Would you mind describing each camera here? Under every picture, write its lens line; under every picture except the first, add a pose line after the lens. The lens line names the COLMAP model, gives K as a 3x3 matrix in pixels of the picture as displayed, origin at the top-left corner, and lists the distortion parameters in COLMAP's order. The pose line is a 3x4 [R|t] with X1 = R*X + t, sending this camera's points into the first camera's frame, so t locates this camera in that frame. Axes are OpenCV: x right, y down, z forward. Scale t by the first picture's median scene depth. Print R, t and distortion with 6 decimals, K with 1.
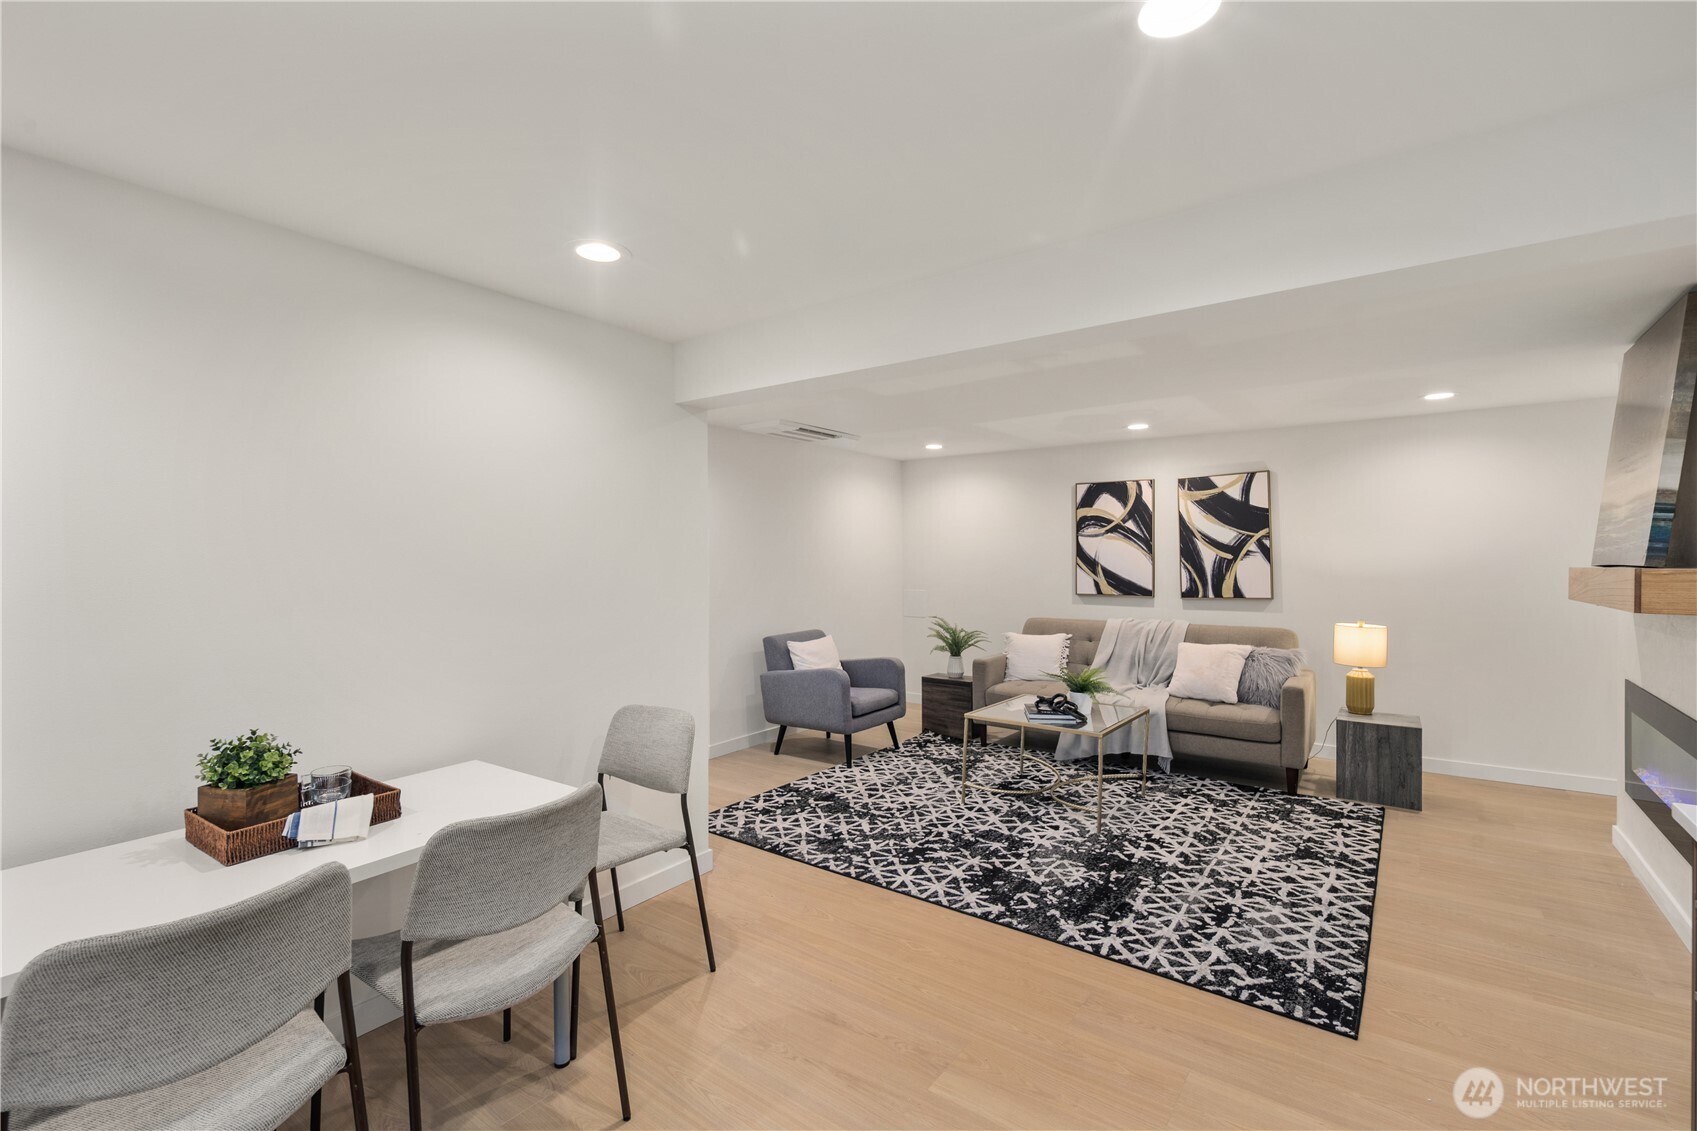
lens RADIAL K [[738.5, 0, 848.3], [0, 738.5, 558.0], [0, 0, 1]] dist [0.003193, -0.000848]
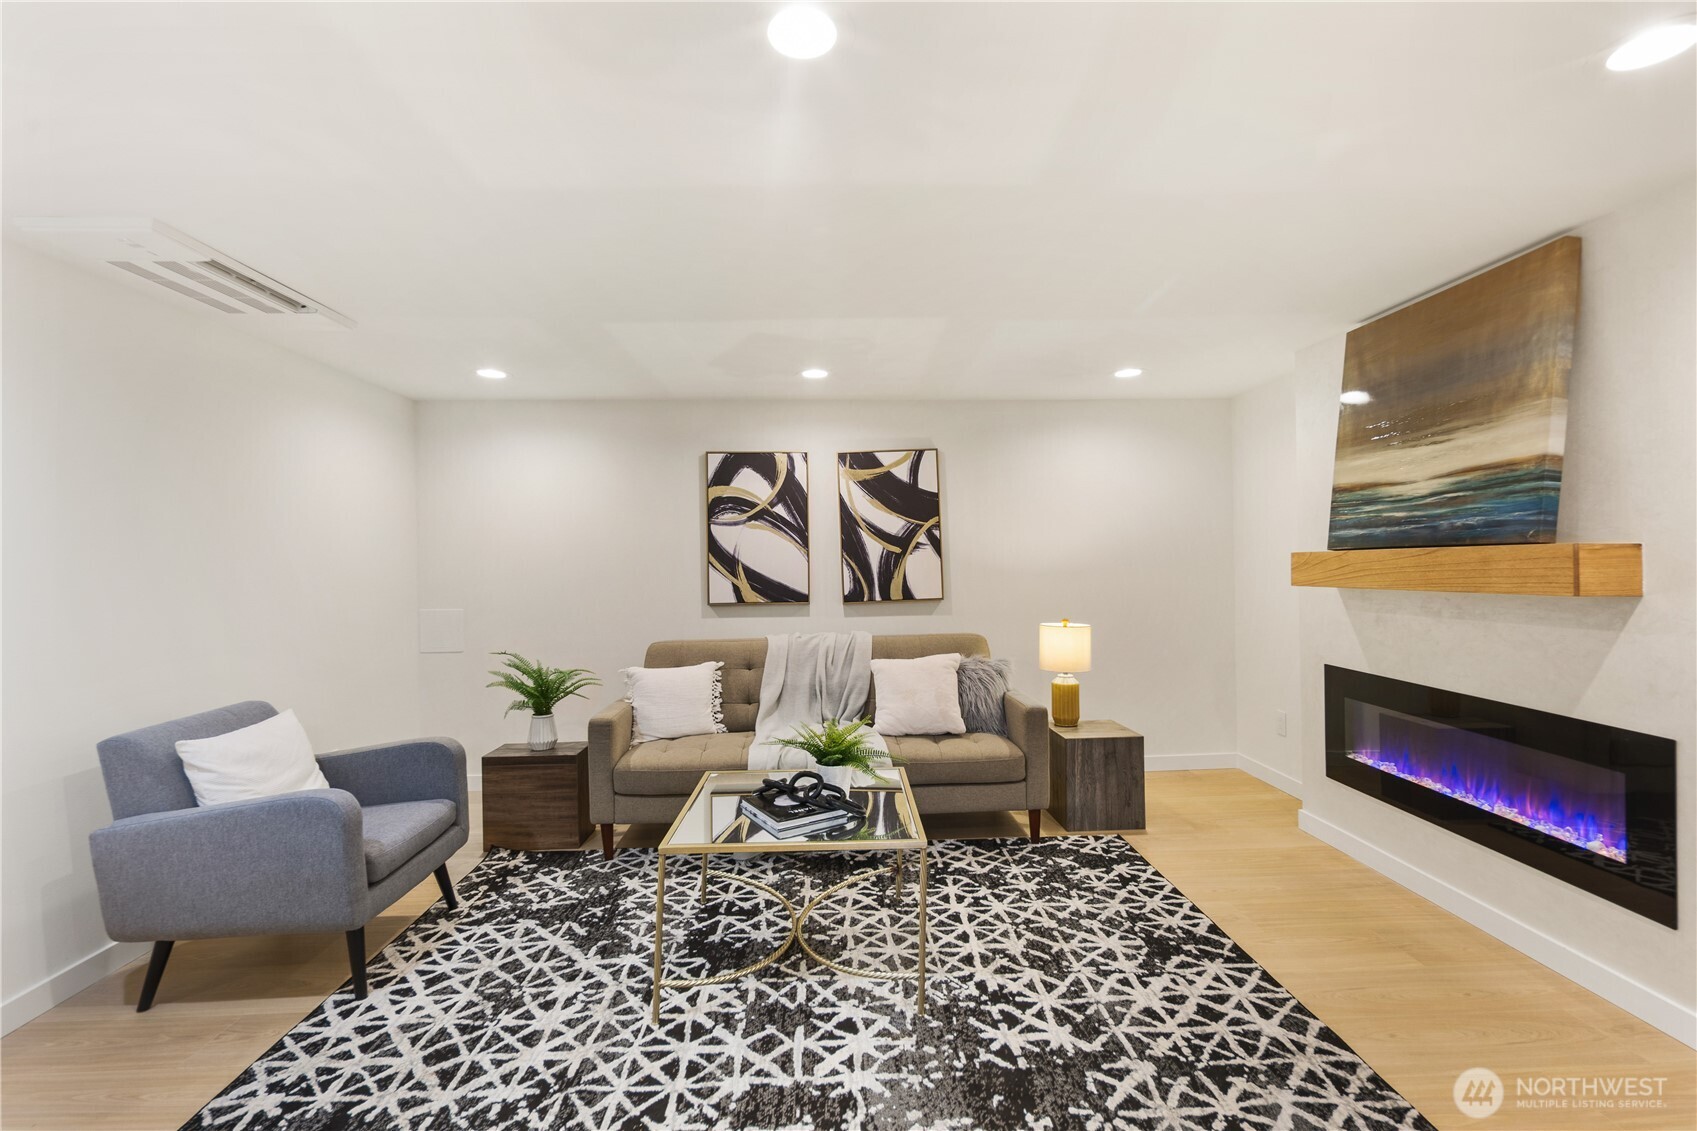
lens RADIAL K [[738.5, 0, 848.3], [0, 738.5, 558.0], [0, 0, 1]] dist [0.003193, -0.000848]
pose [[0.776181, -0.006915, 0.630472, -0.052796], [0.014059, 0.999881, -0.006342, 0.012526], [-0.630353, 0.013787, 0.776186, 0.434792]]
